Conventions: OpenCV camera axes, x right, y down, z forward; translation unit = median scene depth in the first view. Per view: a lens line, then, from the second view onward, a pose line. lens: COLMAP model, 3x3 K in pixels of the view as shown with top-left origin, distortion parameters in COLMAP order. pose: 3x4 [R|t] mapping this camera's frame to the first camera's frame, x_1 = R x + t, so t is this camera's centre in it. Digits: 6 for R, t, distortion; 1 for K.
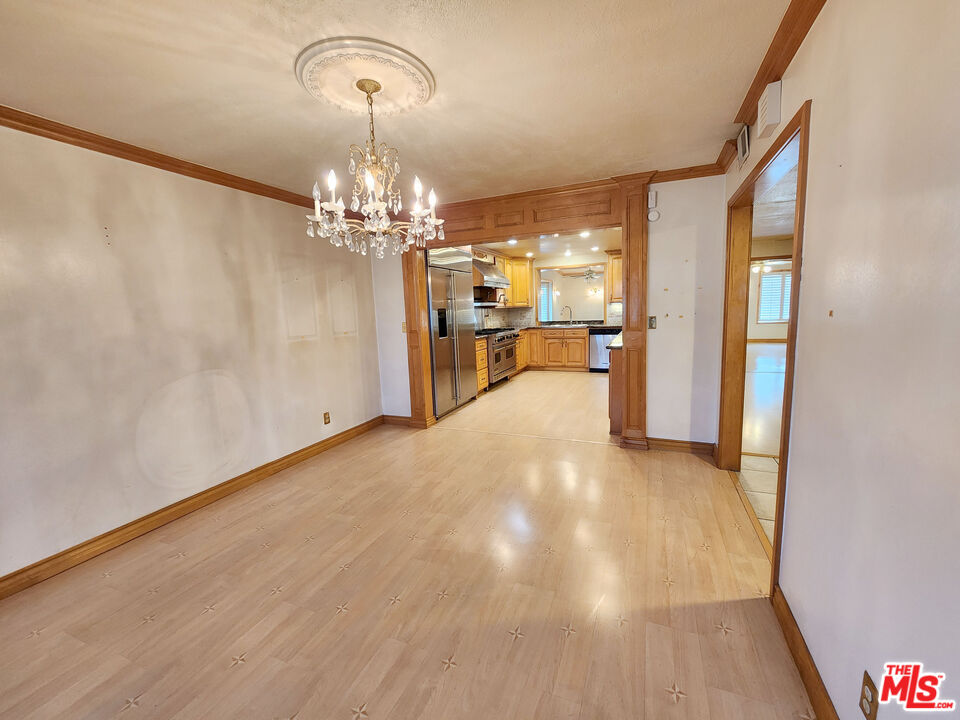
lens RADIAL K [[394.6, 0, 485.6], [0, 394.6, 358.4], [0, 0, 1]] dist [0.002230, 0.000289]
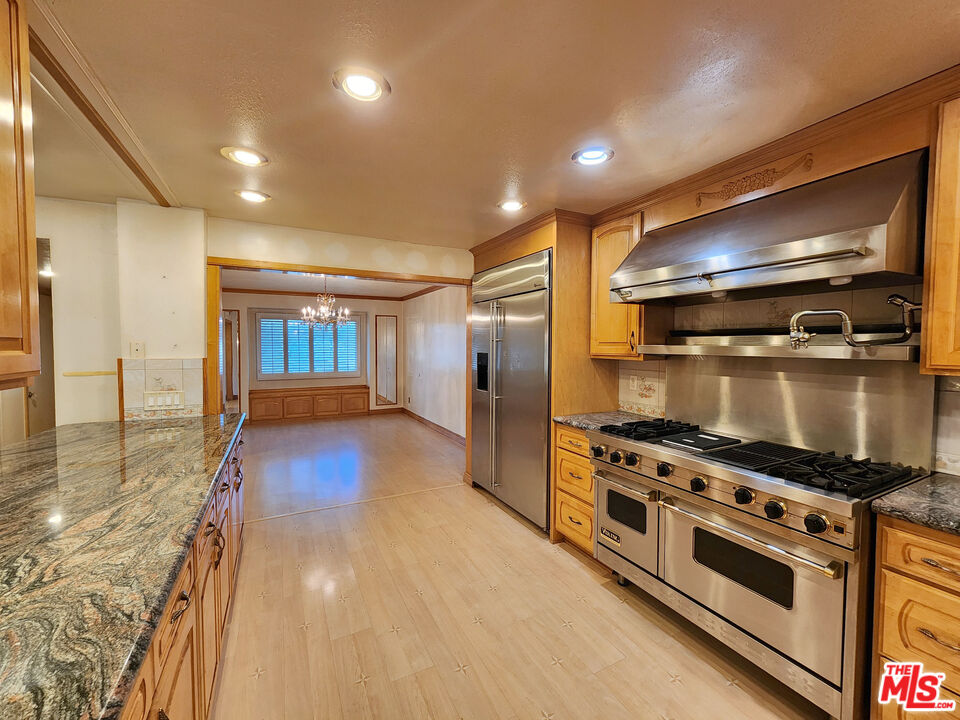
lens RADIAL K [[394.6, 0, 482.4], [0, 394.6, 360.7], [0, 0, 1]] dist [0.002230, 0.000289]
pose [[-0.641553, 0.064586, -0.764355, 0.300920], [-0.077115, 0.985971, 0.148038, -0.140968], [0.763193, 0.153918, -0.627572, 0.926696]]
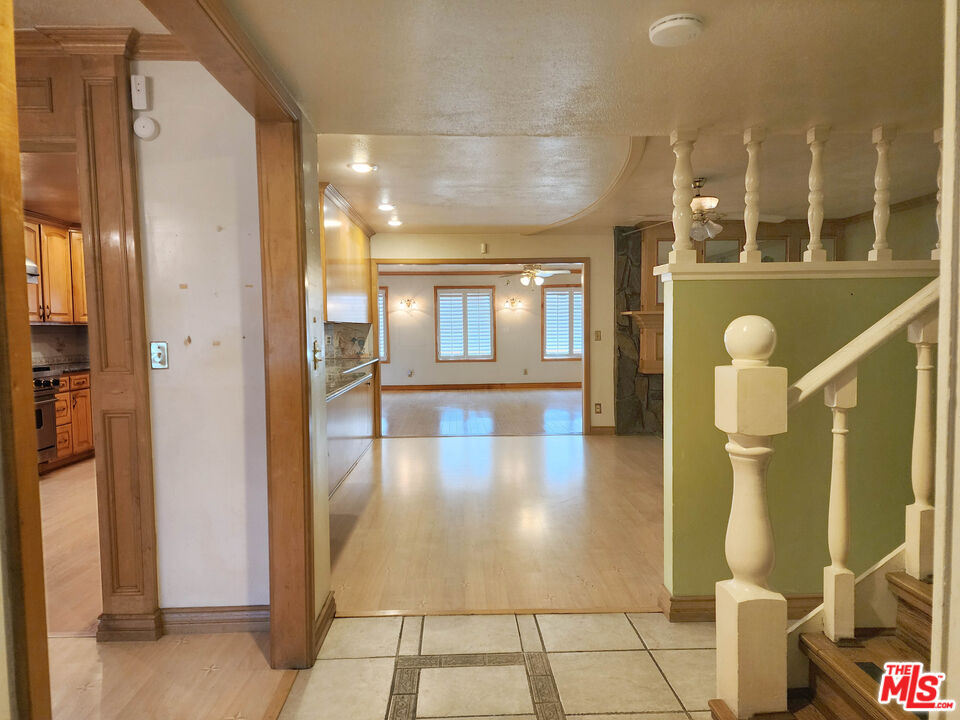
lens RADIAL K [[631.3, 0, 481.2], [0, 631.3, 360.3], [0, 0, 1]] dist [0.027859, -0.004708]
pose [[0.905321, 0.003137, 0.424716, 0.205064], [0.033453, 0.996339, -0.078668, -0.006380], [-0.423408, 0.085428, 0.901902, 0.077394]]
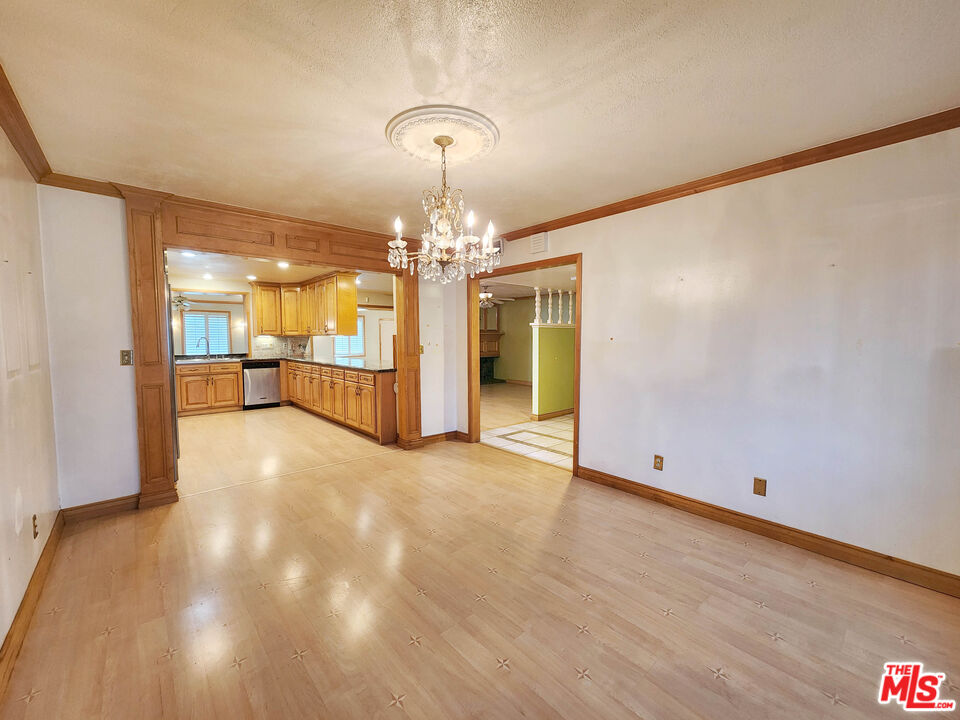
lens RADIAL K [[394.6, 0, 479.7], [0, 394.6, 361.1], [0, 0, 1]] dist [0.002230, 0.000289]
pose [[0.437425, -0.019720, 0.899038, -0.321230], [0.101528, 0.994450, -0.027585, 0.002625], [-0.893505, 0.103344, 0.437000, 0.110101]]
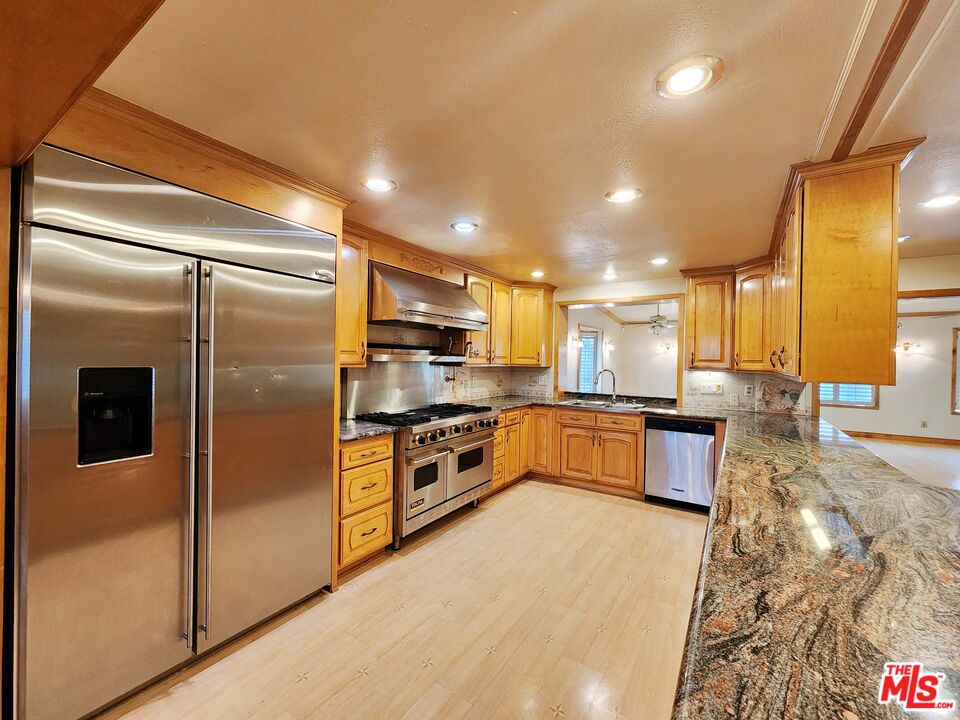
lens RADIAL K [[394.6, 0, 486.1], [0, 394.6, 360.2], [0, 0, 1]] dist [0.002230, 0.000289]
pose [[0.983408, 0.053687, -0.173279, 0.143924], [-0.074686, 0.990315, -0.117035, -0.072386], [0.165318, 0.128035, 0.977894, 0.456785]]
